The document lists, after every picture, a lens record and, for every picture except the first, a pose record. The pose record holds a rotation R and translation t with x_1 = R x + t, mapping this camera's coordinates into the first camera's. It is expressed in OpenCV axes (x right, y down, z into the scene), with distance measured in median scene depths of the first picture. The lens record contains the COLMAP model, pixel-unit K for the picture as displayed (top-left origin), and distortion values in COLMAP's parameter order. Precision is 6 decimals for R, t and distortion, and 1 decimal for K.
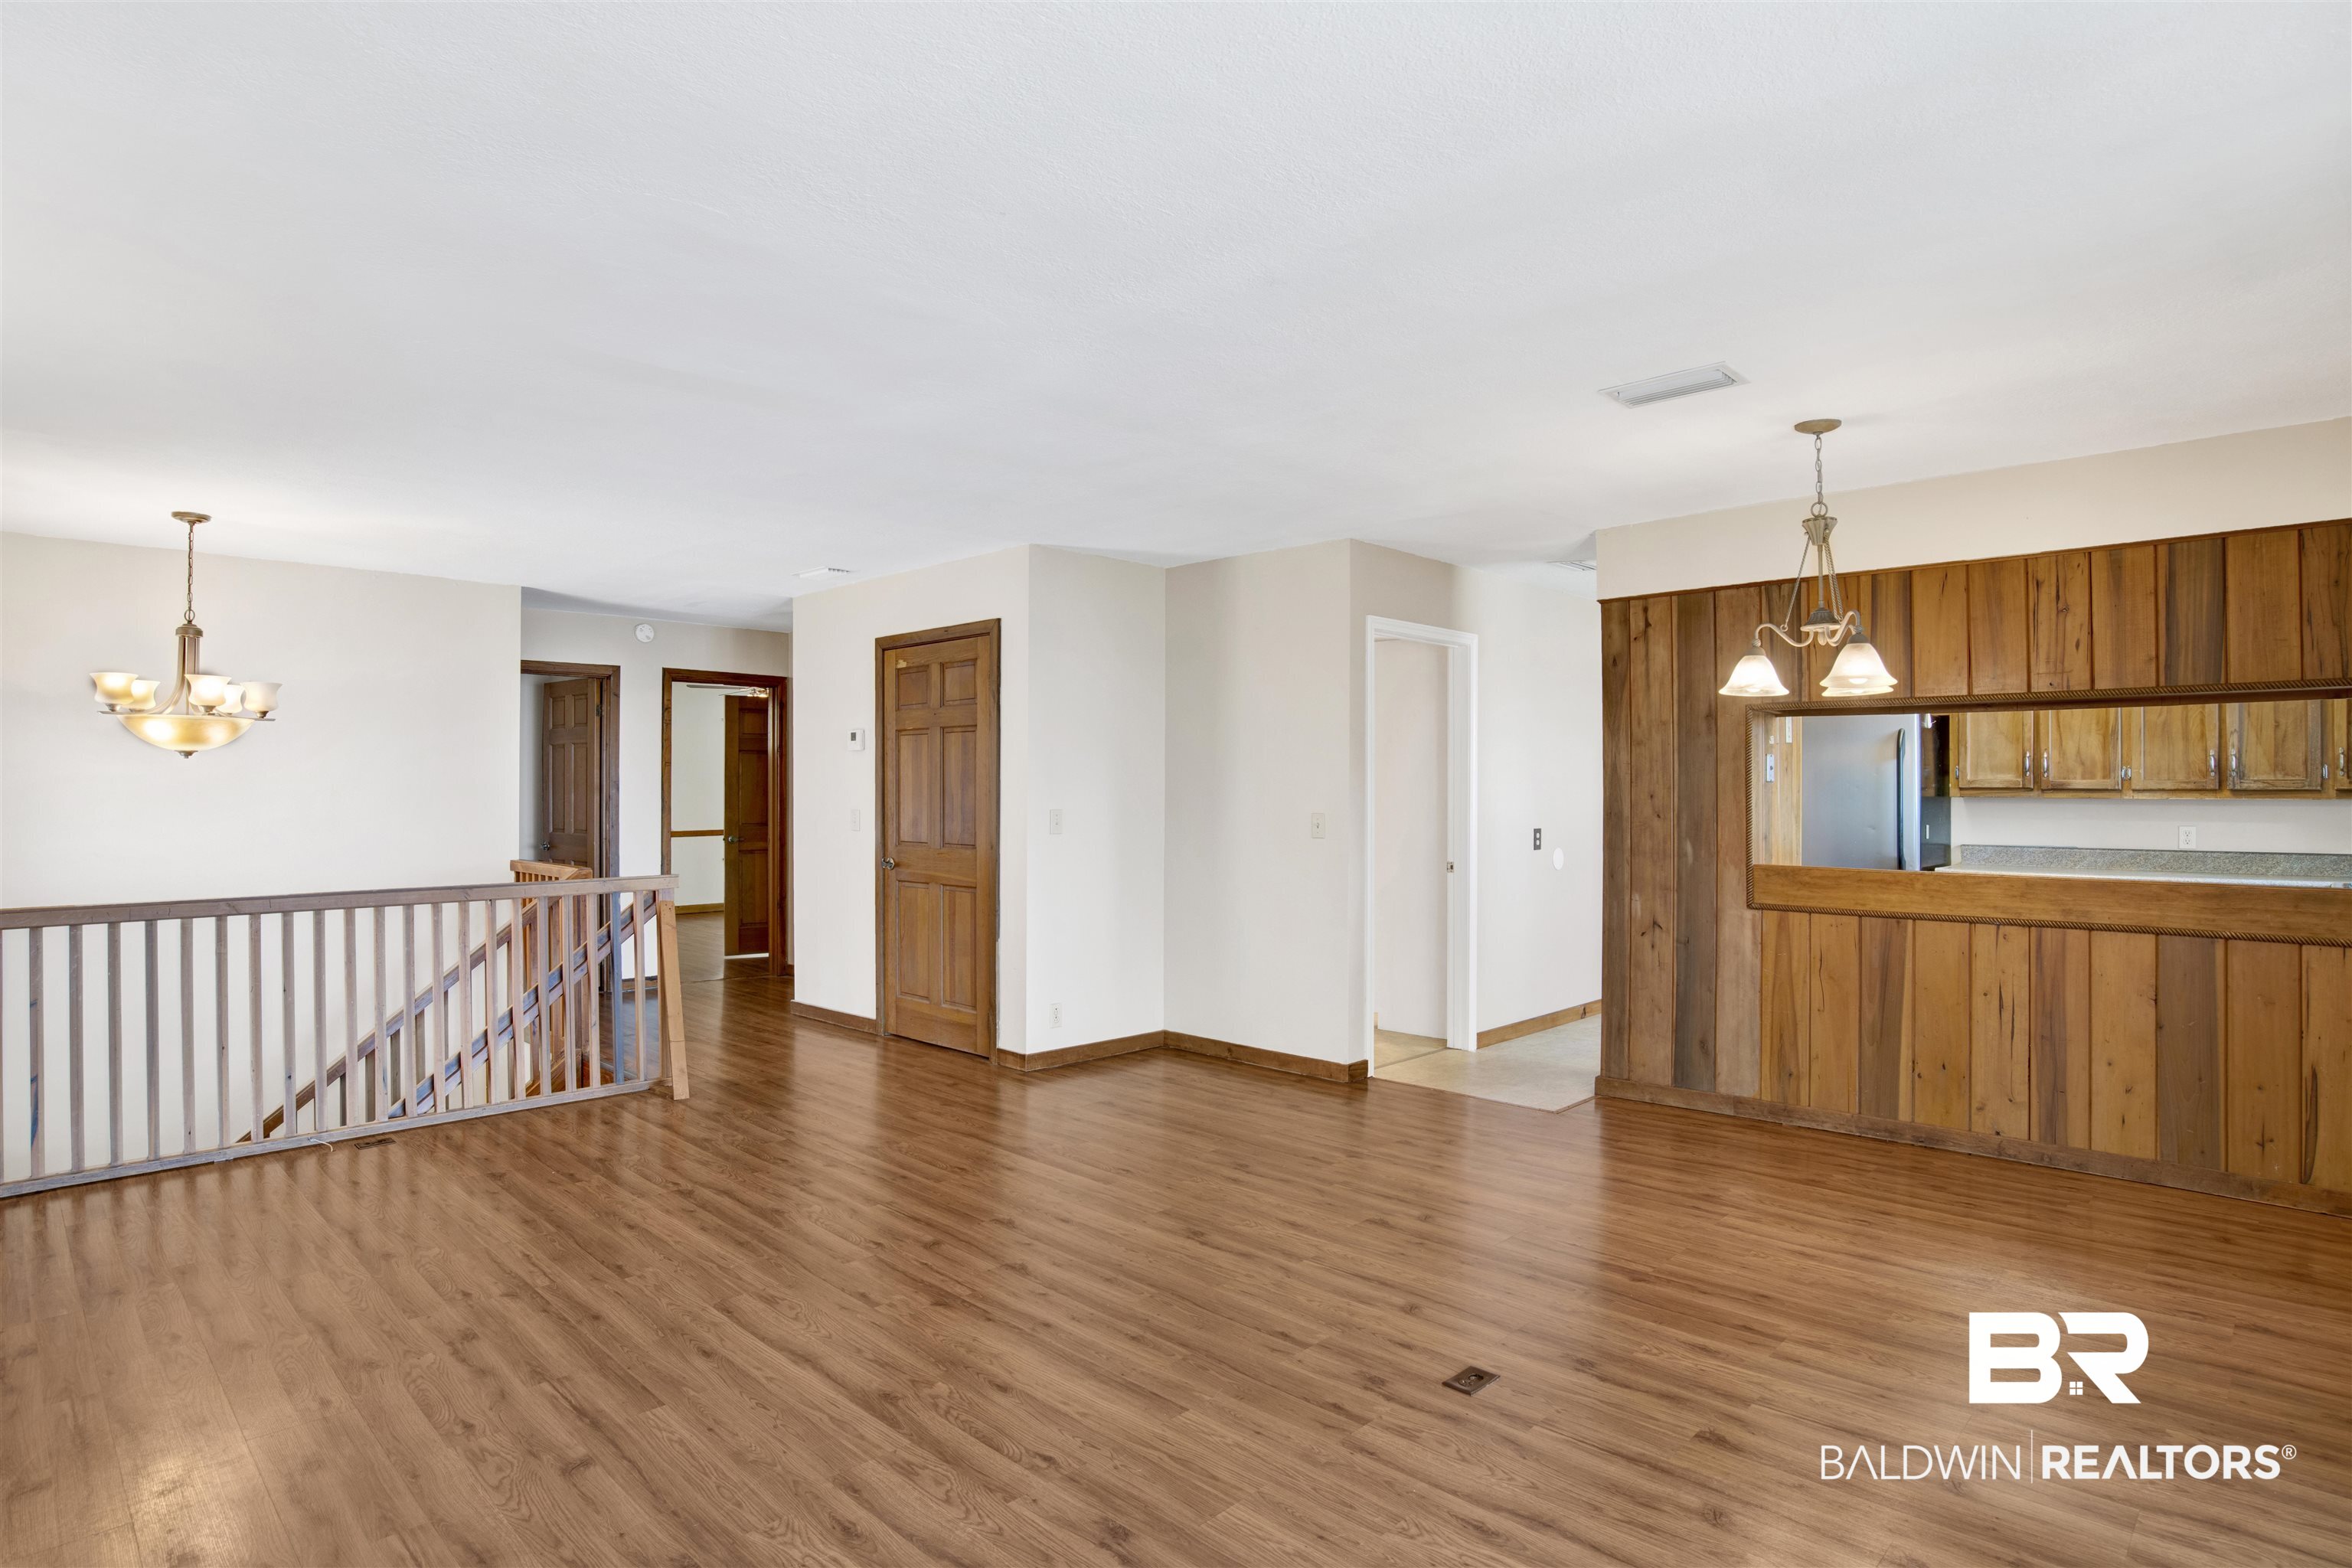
lens RADIAL K [[1248.3, 0, 1176.0], [0, 1248.3, 784.0], [0, 0, 1]] dist [-0.078250, 0.025775]
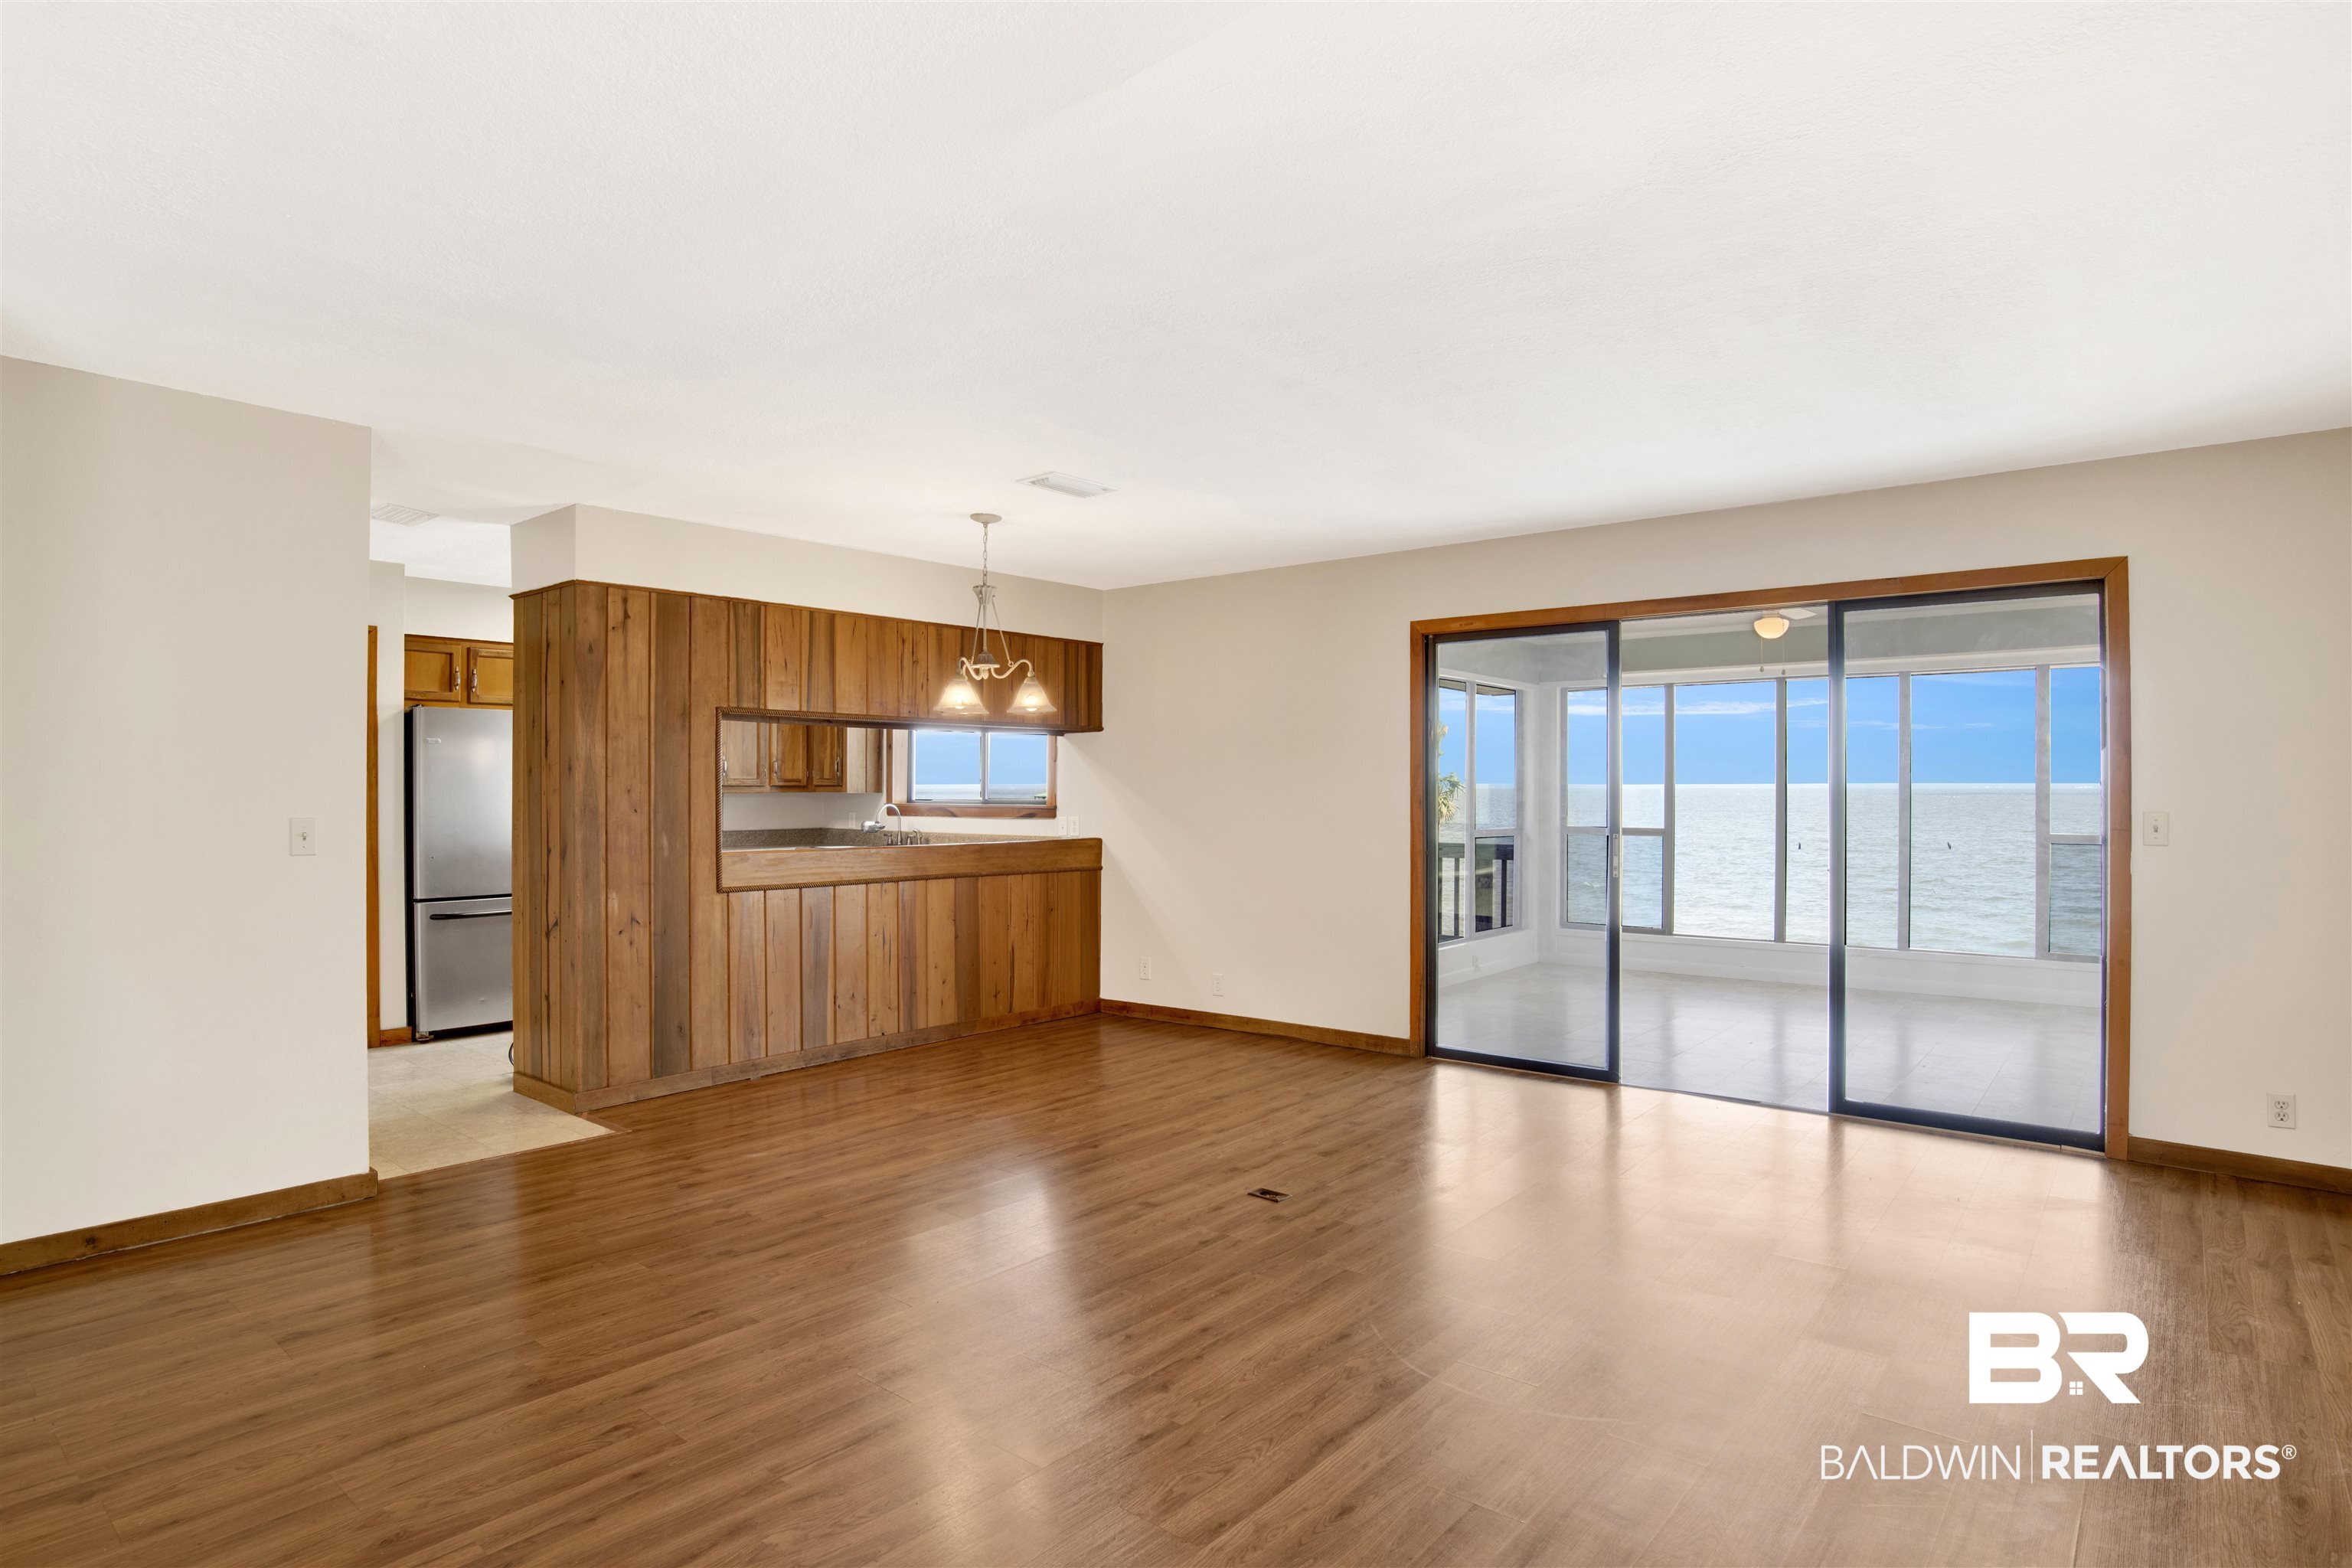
lens RADIAL K [[1248.3, 0, 1176.0], [0, 1248.3, 784.0], [0, 0, 1]] dist [-0.078250, 0.025775]
pose [[-0.080560, 0.003880, 0.996742, -0.685654], [-0.003624, 0.999985, -0.004185, 0.007545], [-0.996743, -0.003949, -0.080545, 0.703308]]
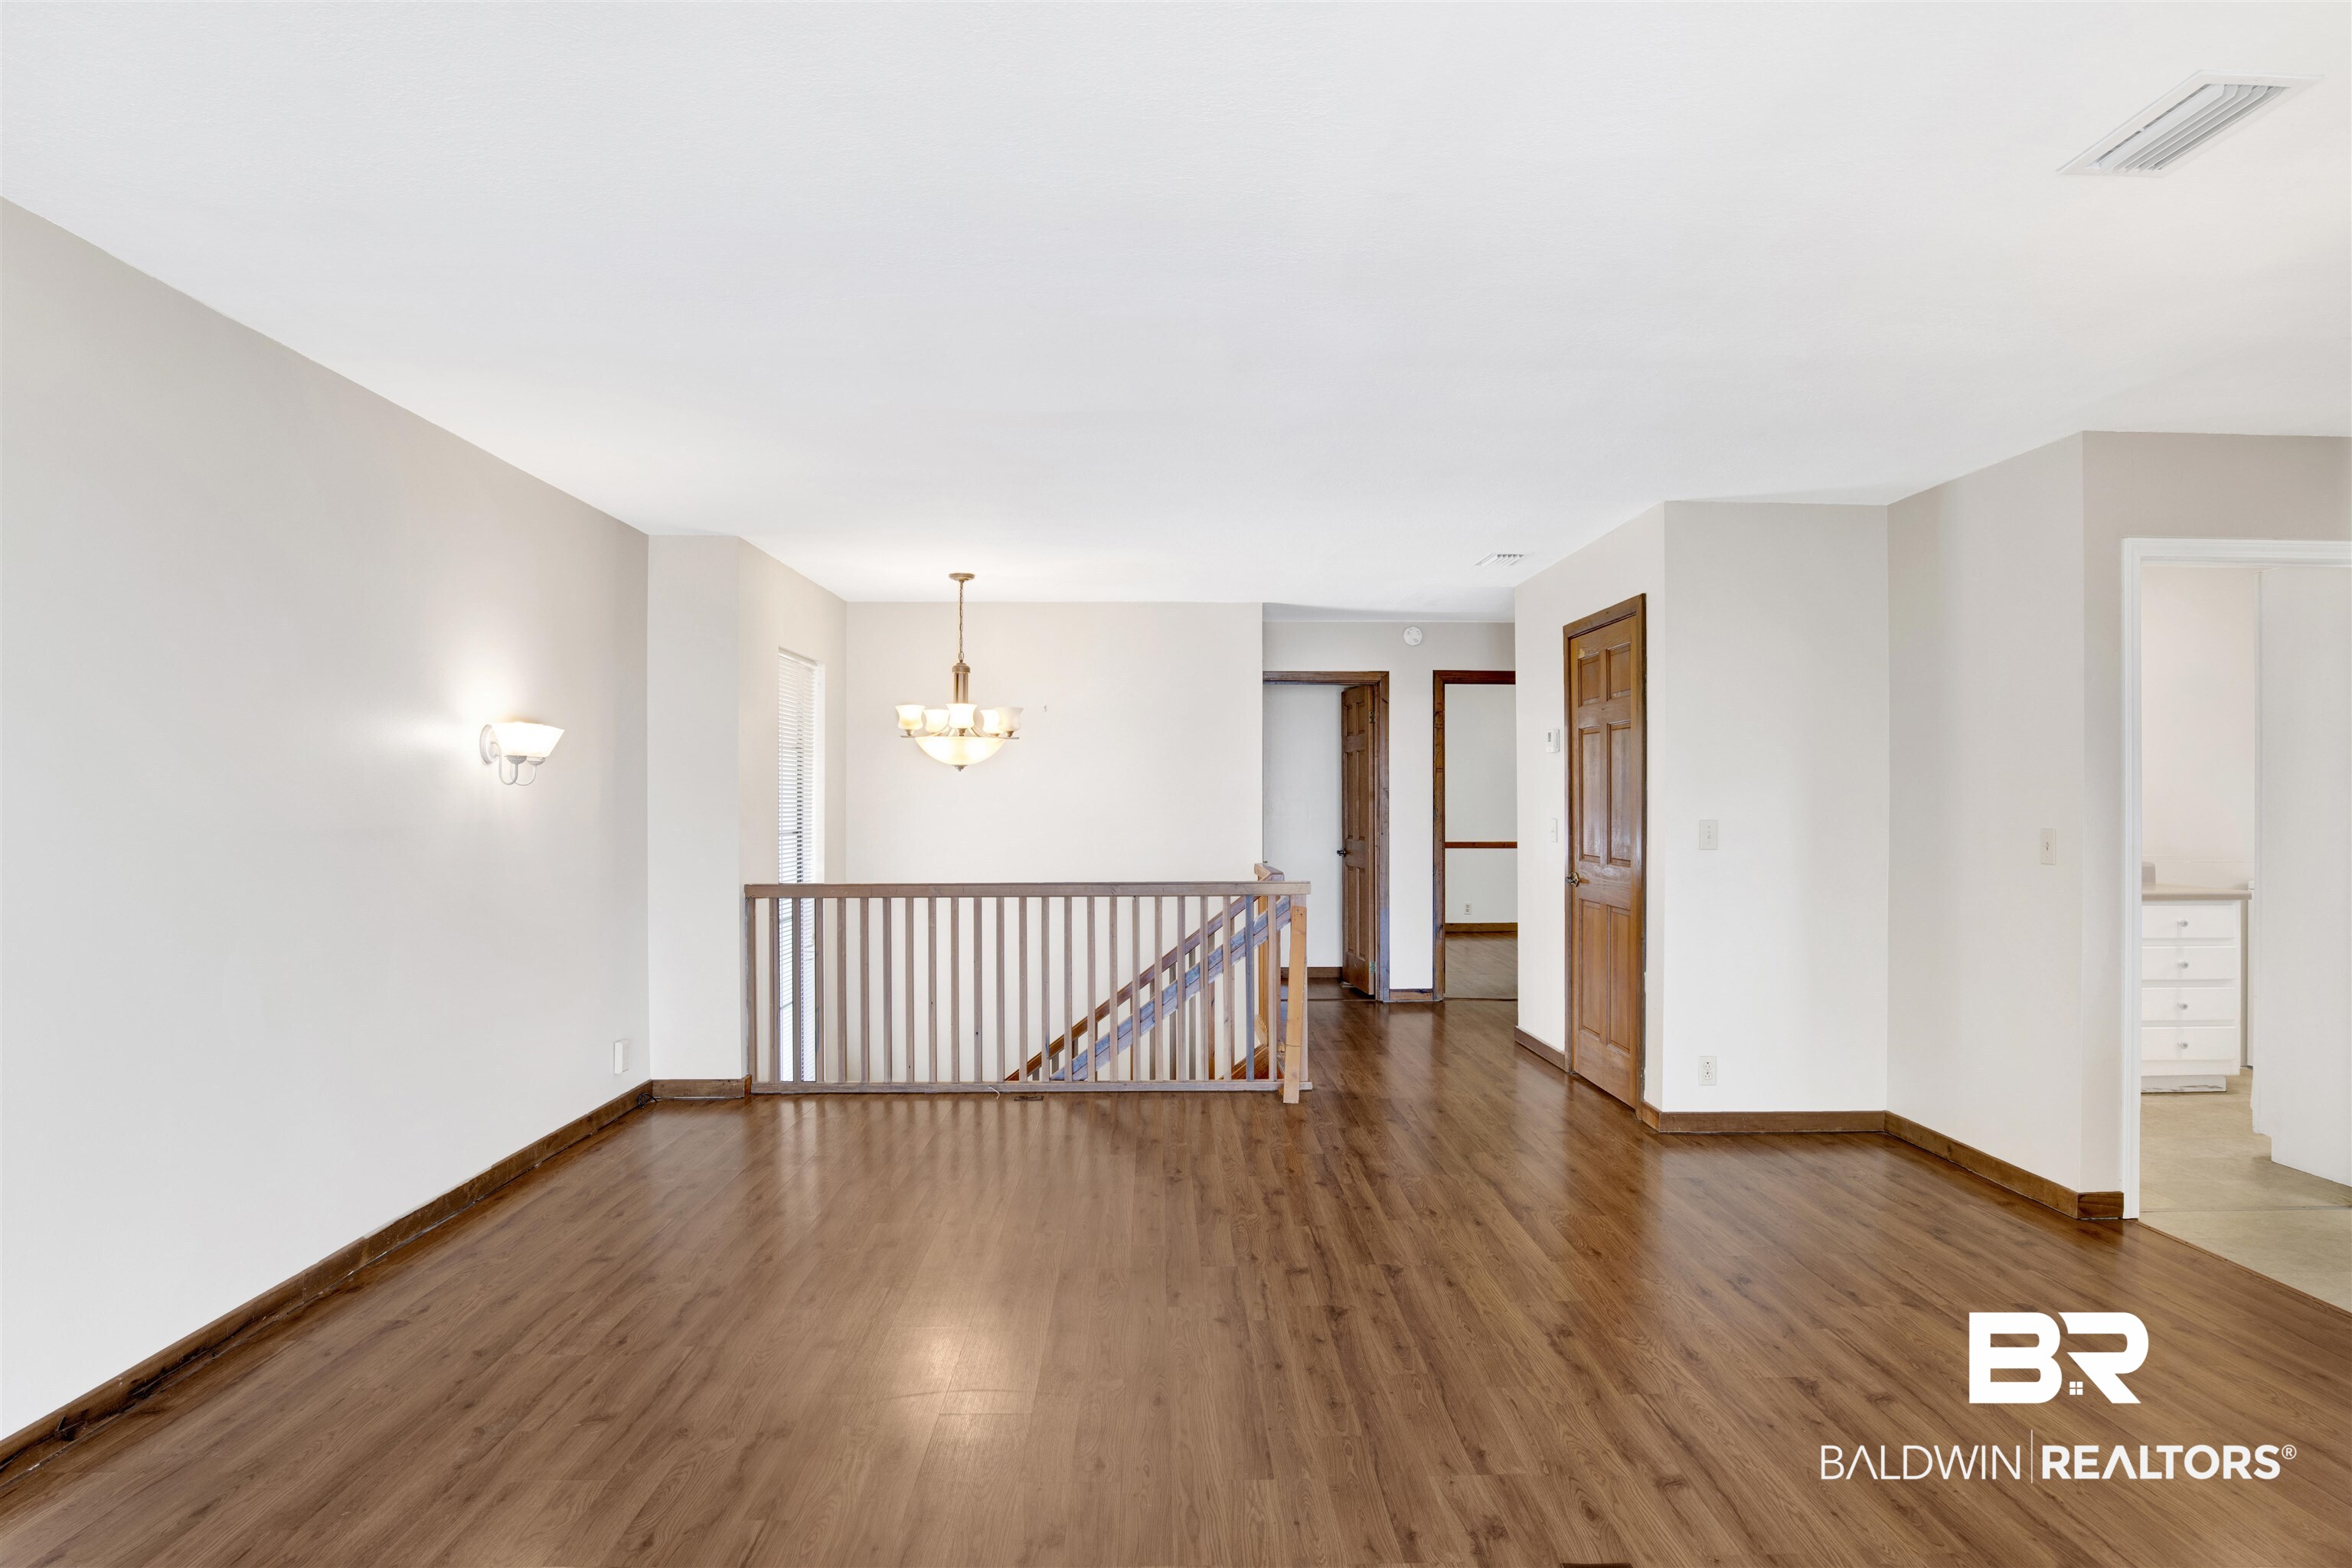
lens RADIAL K [[1416.2, 0, 1176.0], [0, 1416.2, 784.0], [0, 0, 1]] dist [-0.047154, -0.000233]
pose [[0.712325, -0.006779, -0.701817, 0.377893], [0.003661, 0.999976, -0.005942, 0.001383], [0.701841, 0.001663, 0.712332, 0.116340]]
